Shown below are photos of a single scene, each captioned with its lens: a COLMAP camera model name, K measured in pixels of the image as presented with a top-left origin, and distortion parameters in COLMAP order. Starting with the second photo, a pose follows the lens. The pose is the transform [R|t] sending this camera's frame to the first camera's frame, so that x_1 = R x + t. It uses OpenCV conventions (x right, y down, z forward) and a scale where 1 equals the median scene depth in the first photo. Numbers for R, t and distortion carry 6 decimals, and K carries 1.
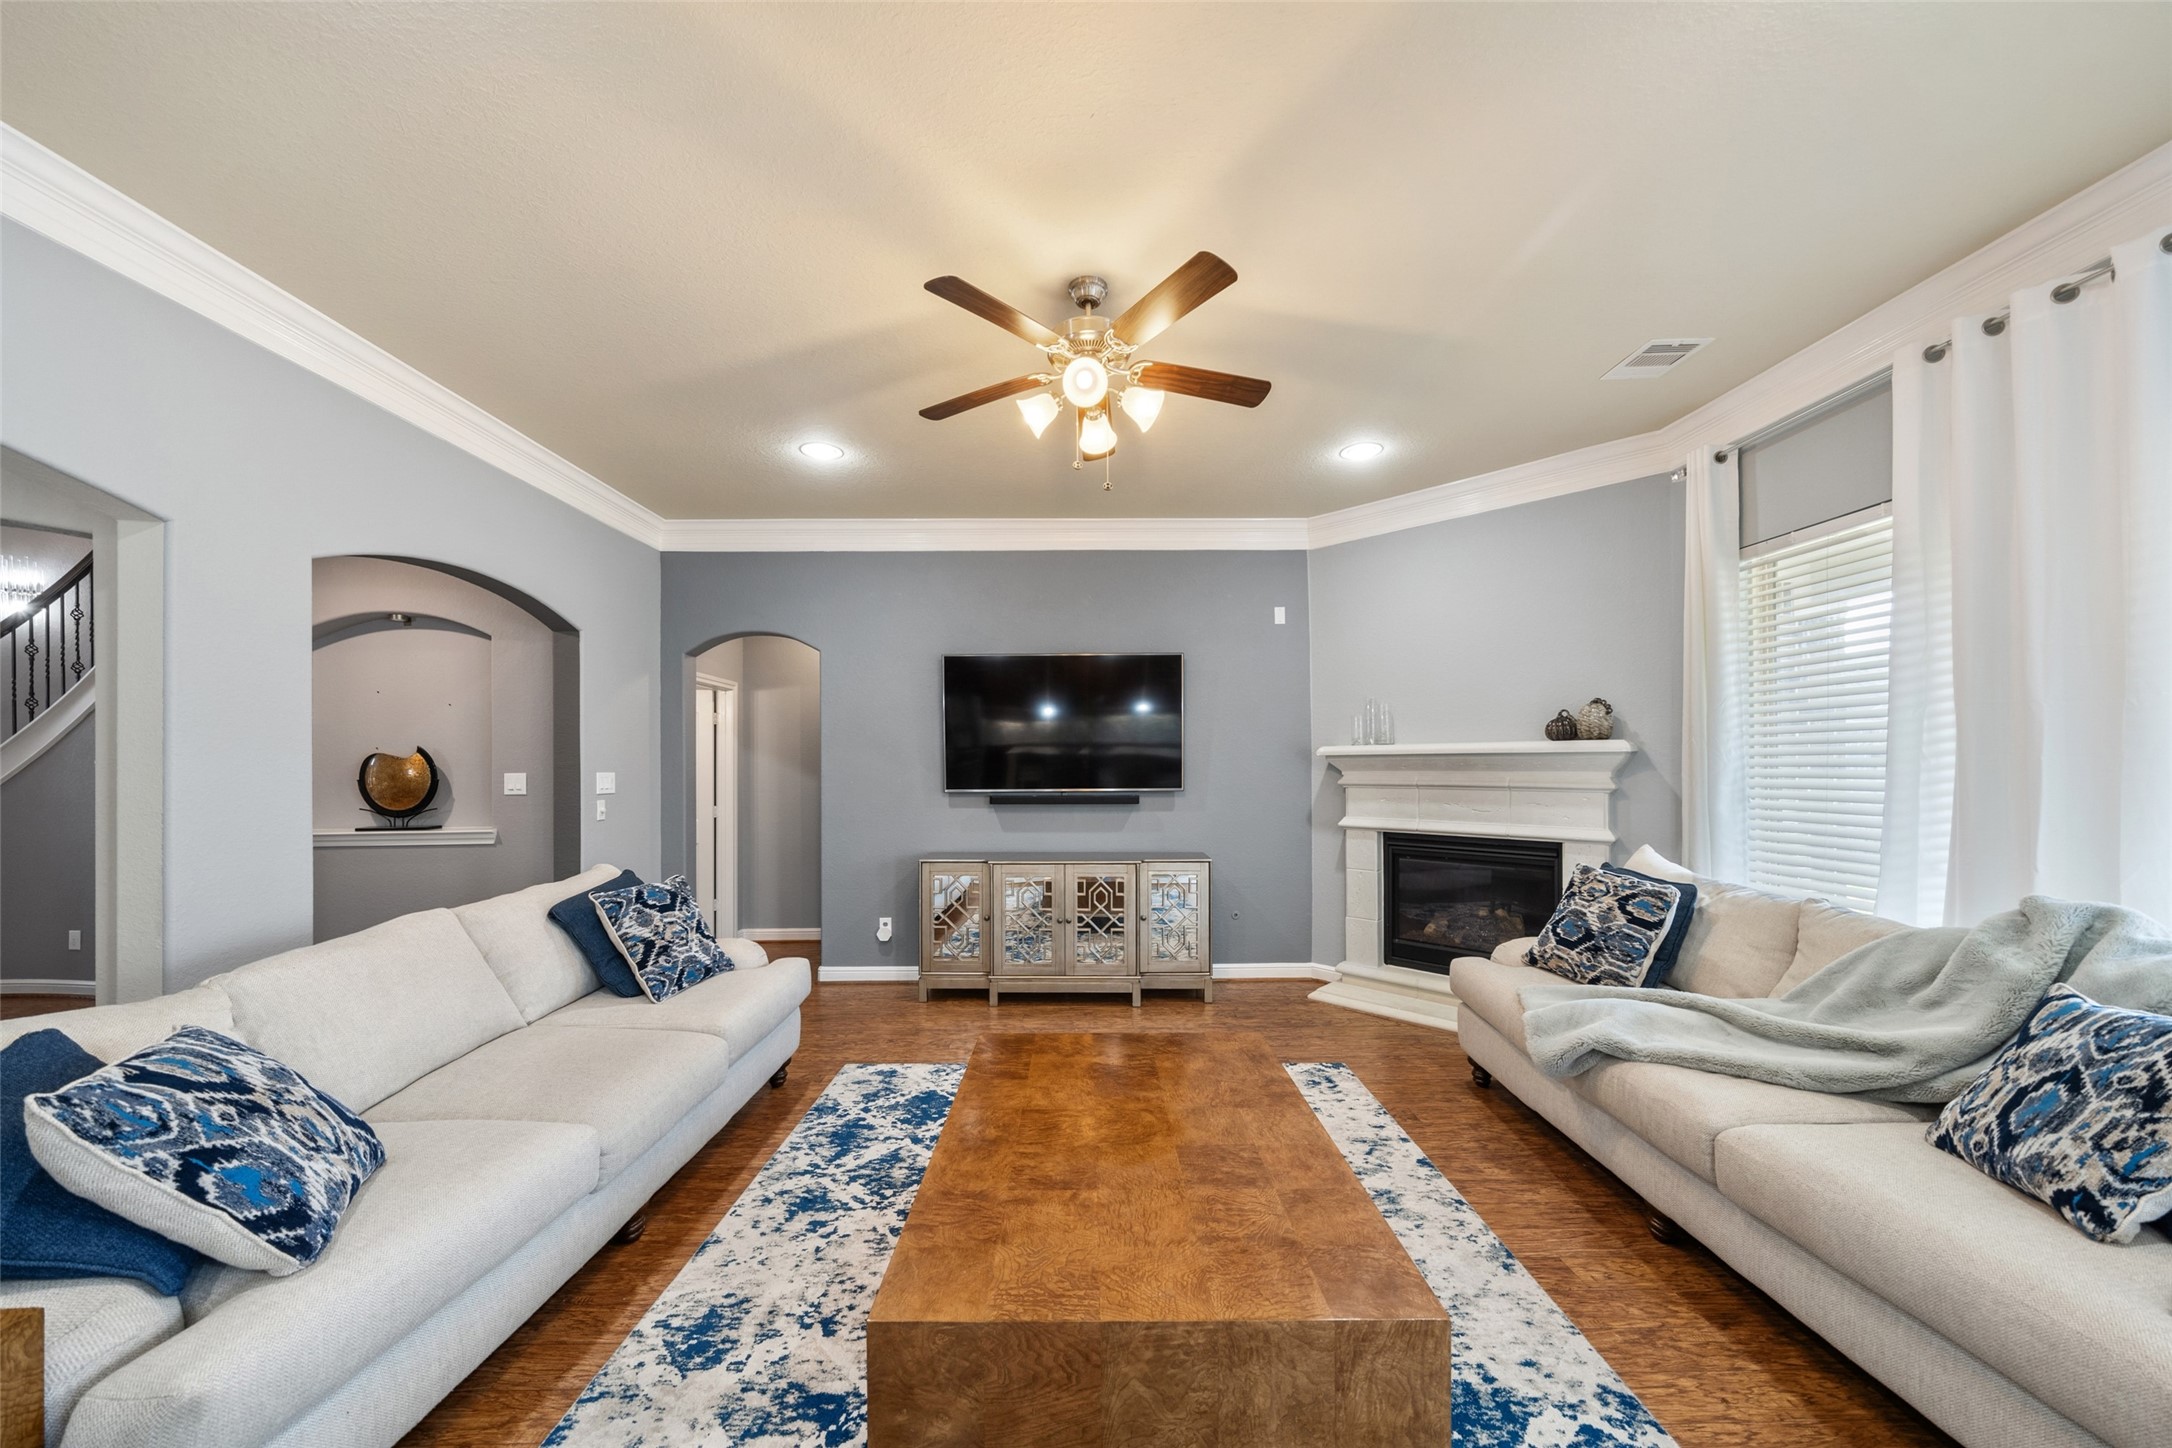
lens RADIAL K [[751.3, 0, 1074.1], [0, 751.3, 757.8], [0, 0, 1]] dist [-0.007728, 0.000194]
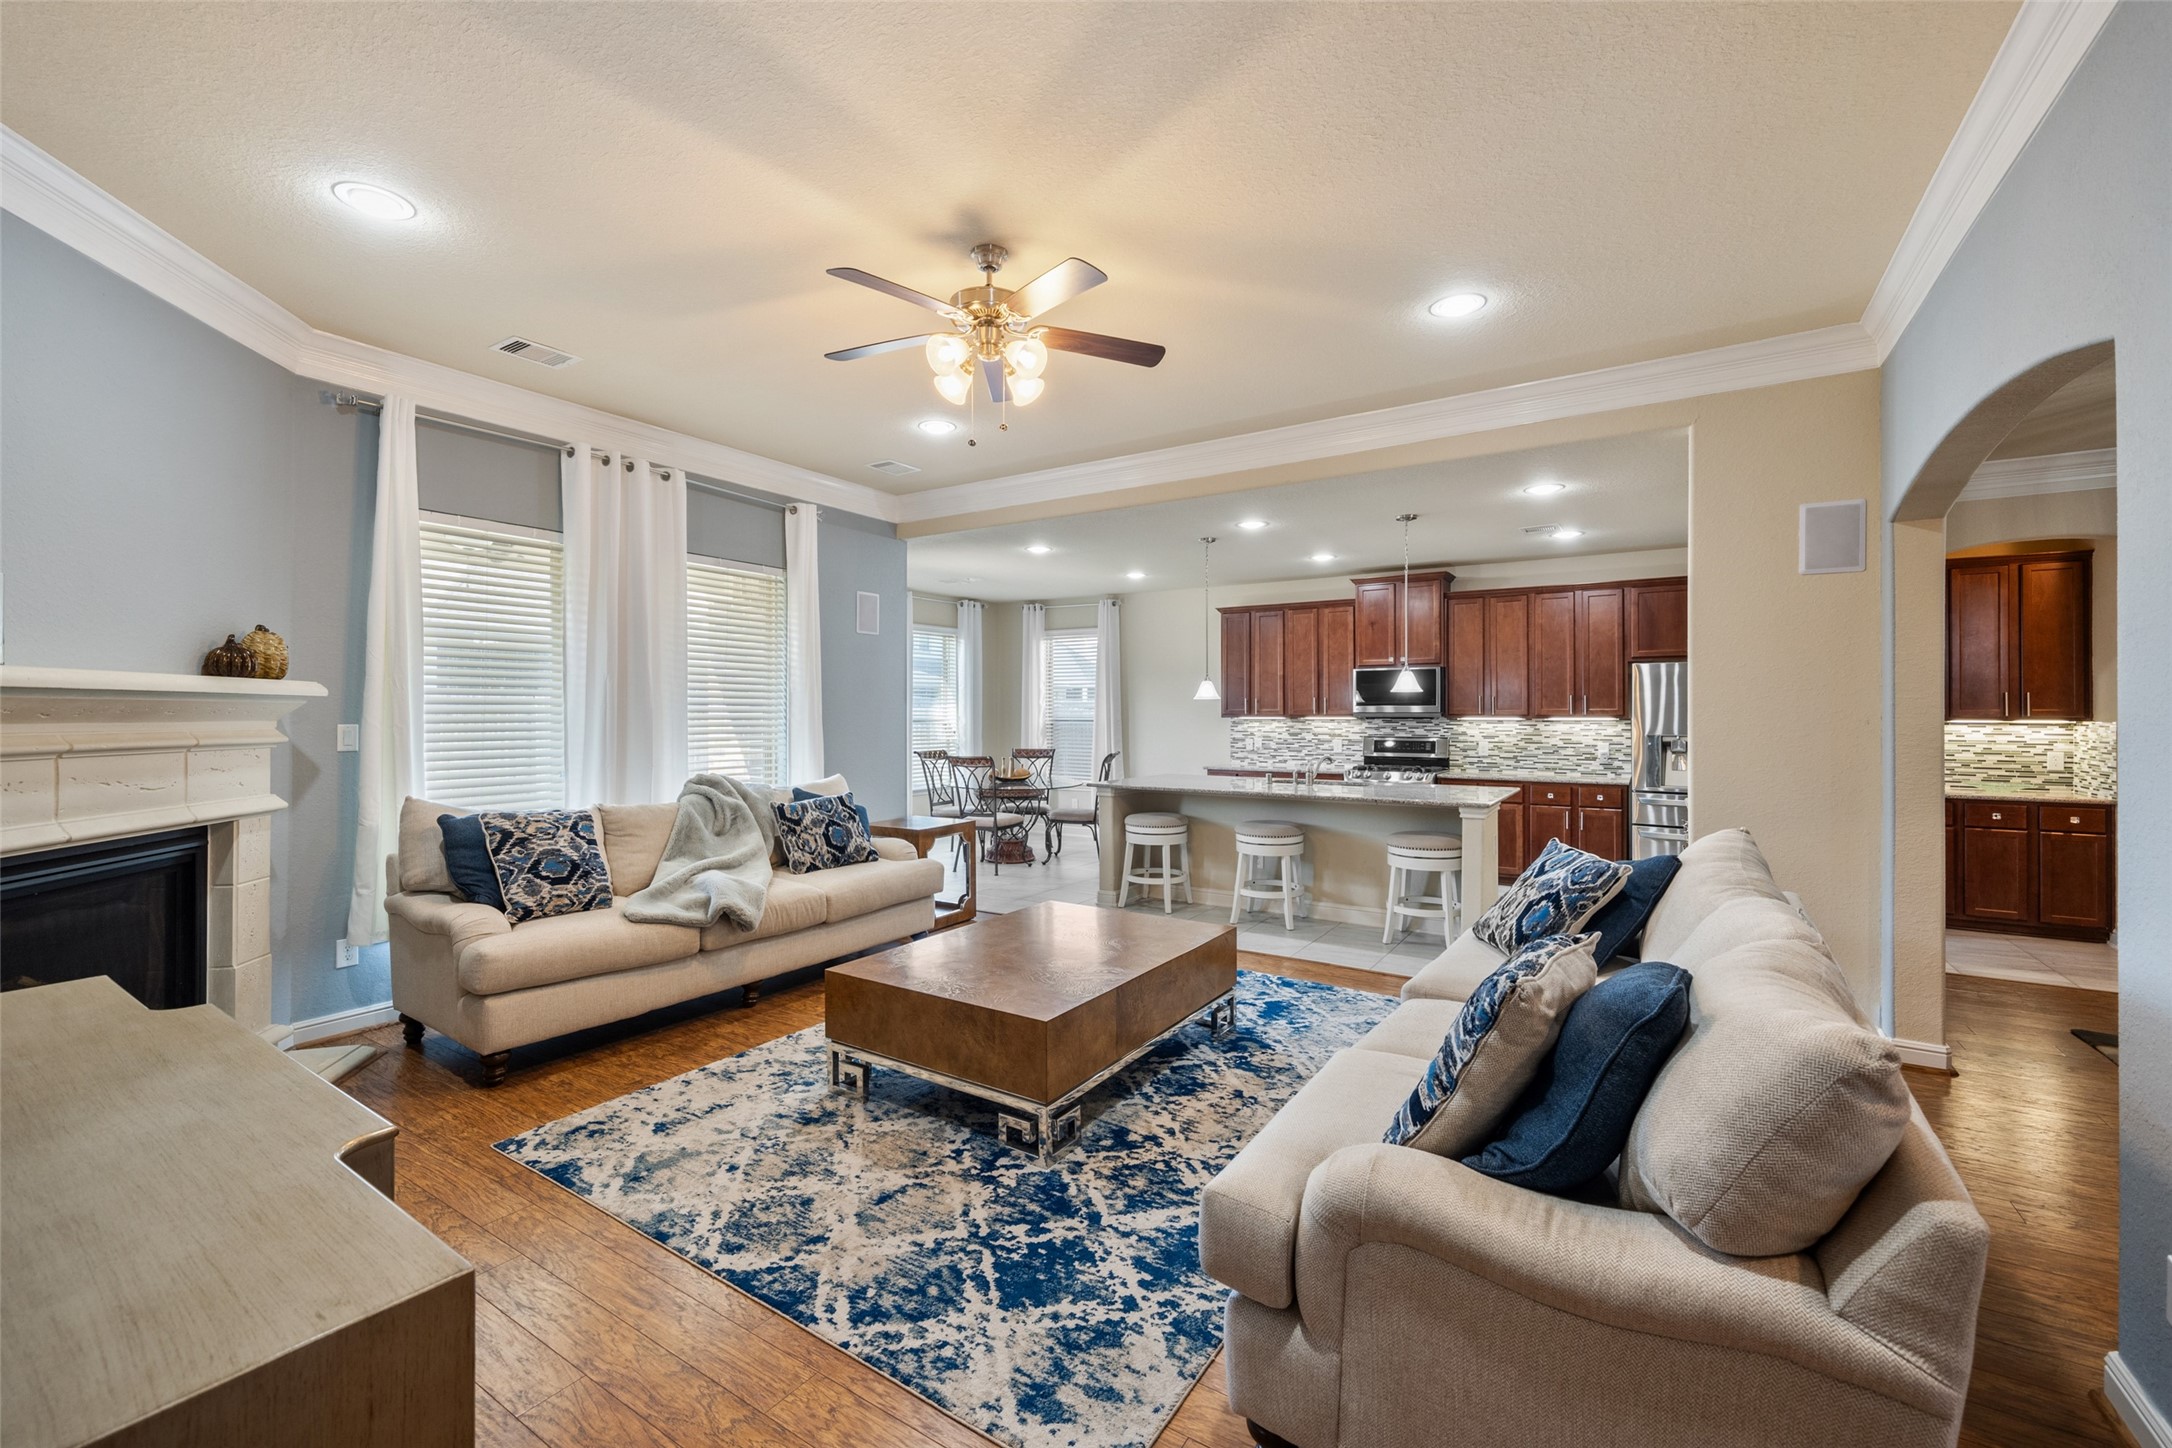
lens RADIAL K [[900.2, 0, 1103.6], [0, 900.2, 709.5], [0, 0, 1]] dist [-0.001264, -0.000638]
pose [[-0.850801, 0.006885, 0.525443, -0.648189], [0.000091, 0.999916, -0.012955, 0.023757], [-0.525488, -0.010975, -0.850730, 1.658132]]
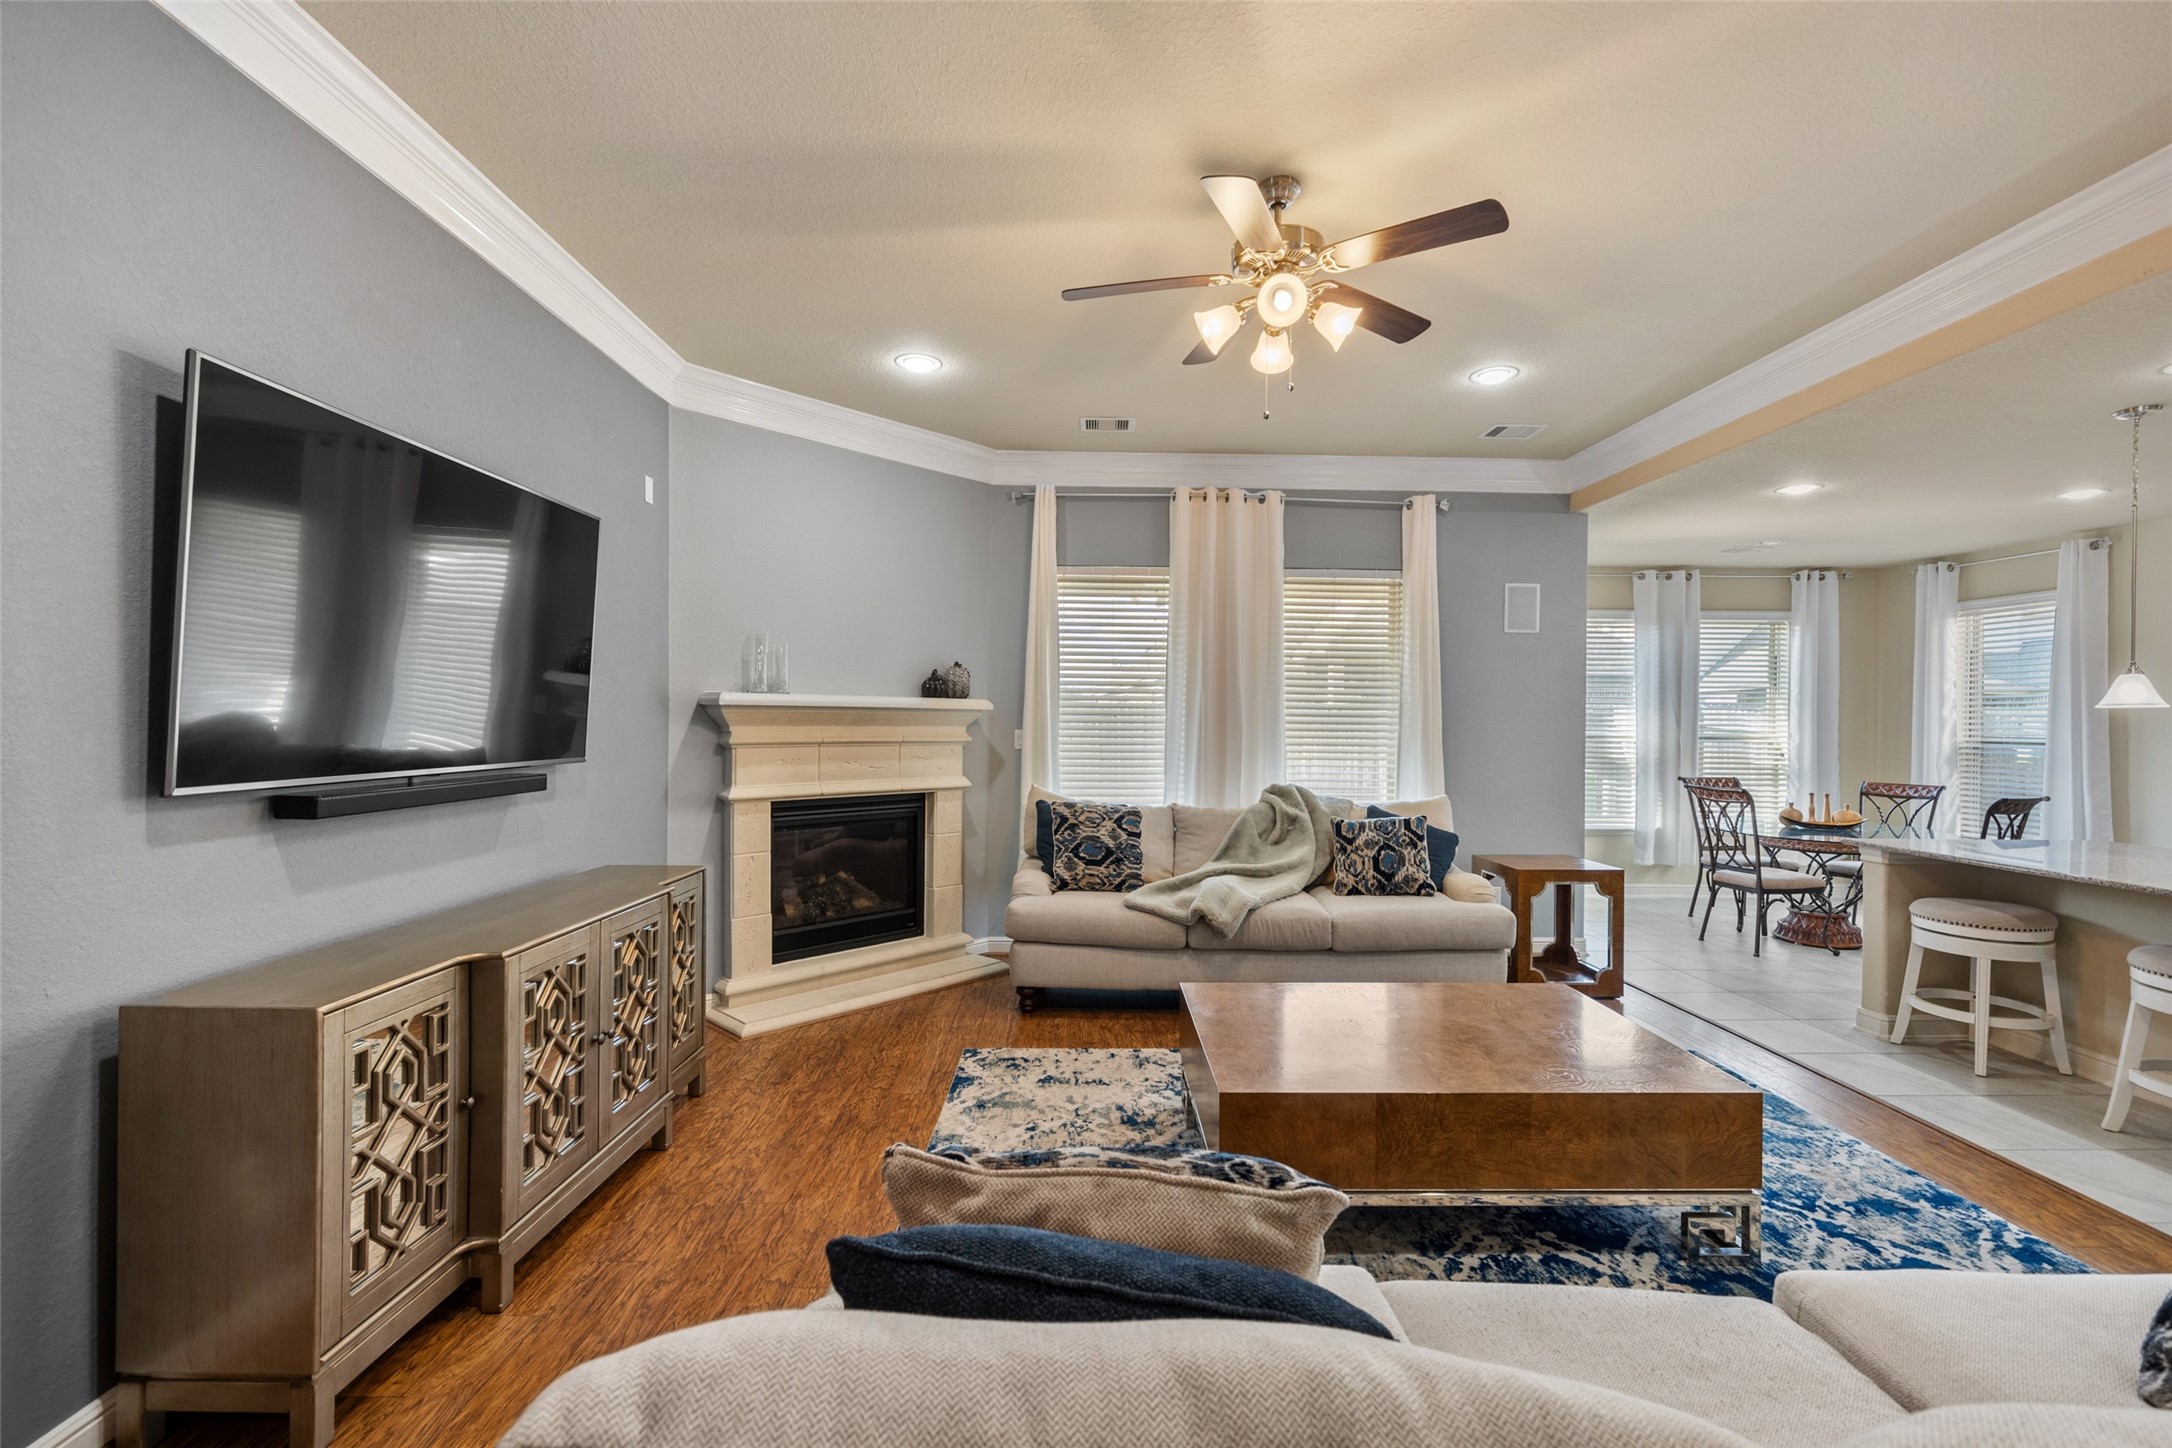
lens RADIAL K [[948.9, 0, 1086.3], [0, 948.9, 722.4], [0, 0, 1]] dist [-0.000966, 0.000175]
pose [[-0.022015, 0.002702, 0.999754, -0.928868], [-0.017081, 0.999849, -0.003079, 0.017072], [-0.999612, -0.017144, -0.021965, 1.040871]]
